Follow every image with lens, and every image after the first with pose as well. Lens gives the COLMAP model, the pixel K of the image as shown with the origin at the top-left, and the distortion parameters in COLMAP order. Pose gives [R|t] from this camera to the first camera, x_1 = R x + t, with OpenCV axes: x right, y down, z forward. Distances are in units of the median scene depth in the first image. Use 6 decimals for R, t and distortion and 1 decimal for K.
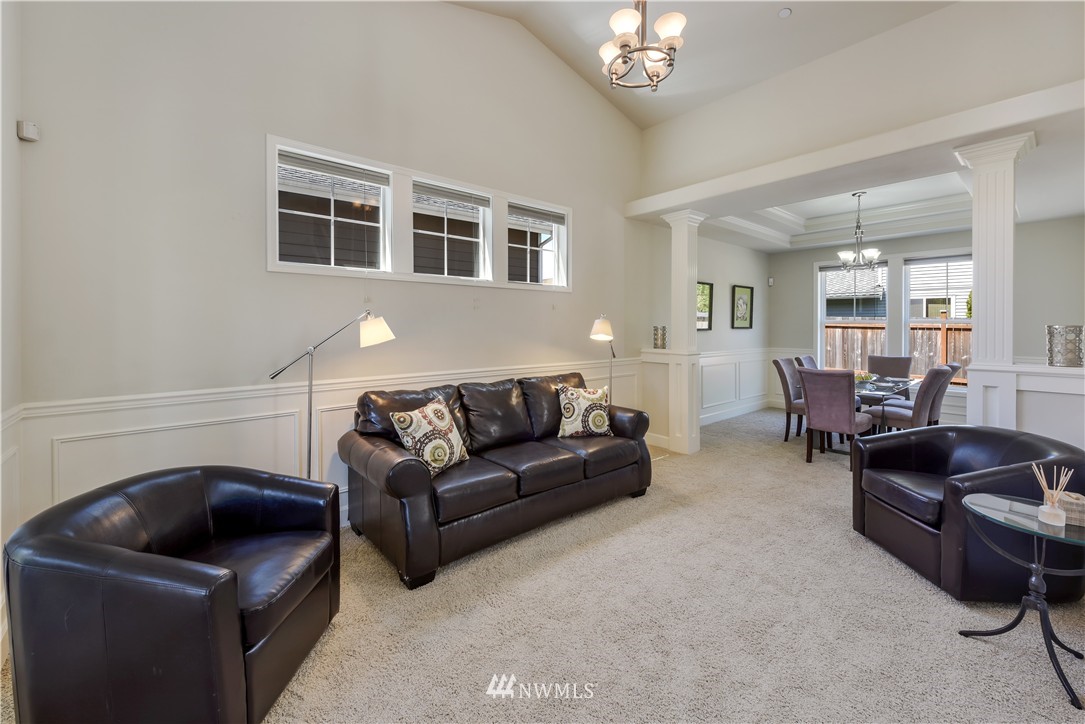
lens RADIAL K [[440.5, 0, 540.9], [0, 440.5, 332.0], [0, 0, 1]] dist [-0.002196, -0.000147]
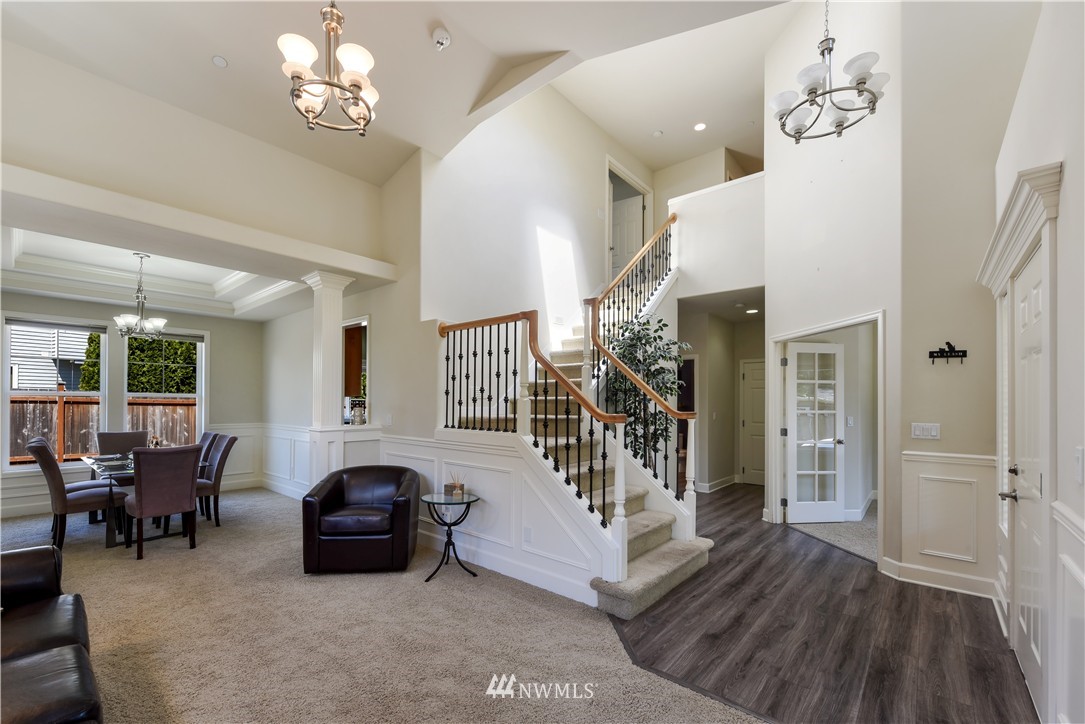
lens RADIAL K [[440.5, 0, 543.8], [0, 440.5, 397.8], [0, 0, 1]] dist [-0.002196, -0.000147]
pose [[-0.152942, 0.008064, 0.988202, -0.317422], [0.008300, 0.999942, -0.006875, -0.002953], [-0.988200, 0.007151, -0.153000, 0.321117]]
